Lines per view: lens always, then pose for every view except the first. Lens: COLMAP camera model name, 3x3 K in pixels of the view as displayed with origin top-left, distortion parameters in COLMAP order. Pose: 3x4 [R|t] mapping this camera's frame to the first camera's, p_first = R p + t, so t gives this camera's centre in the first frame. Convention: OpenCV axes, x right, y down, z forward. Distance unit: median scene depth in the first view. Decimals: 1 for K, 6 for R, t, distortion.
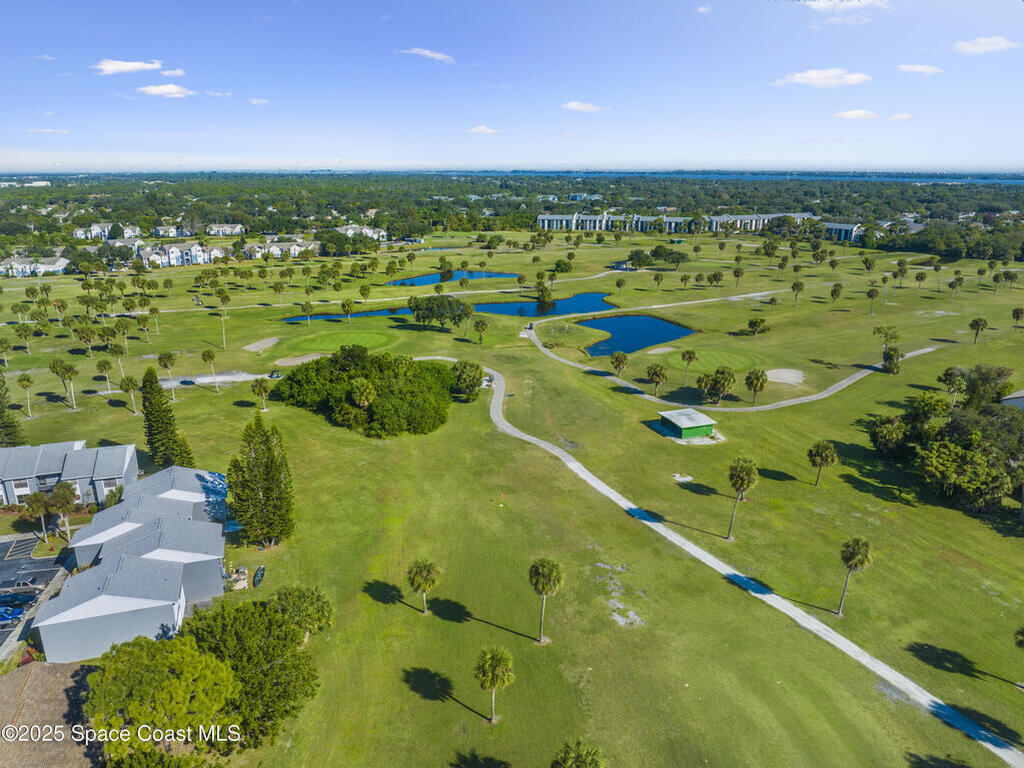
lens RADIAL K [[730.6, 0, 516.0], [0, 730.6, 384.7], [0, 0, 1]] dist [-0.048016, 0.024623]
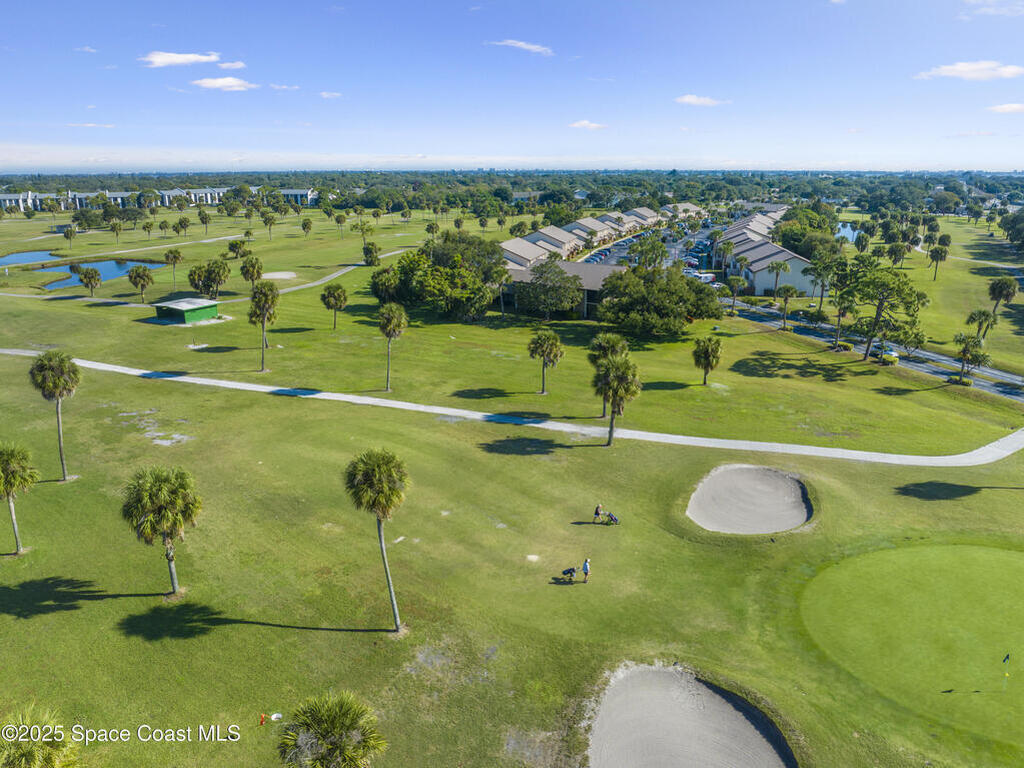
lens RADIAL K [[730.6, 0, 513.2], [0, 730.6, 385.0], [0, 0, 1]] dist [-0.048016, 0.024623]
pose [[0.764420, -0.190410, 0.615960, -0.026510], [0.179730, 0.980455, 0.080036, 0.131357], [-0.619161, 0.049526, 0.783701, 0.039308]]
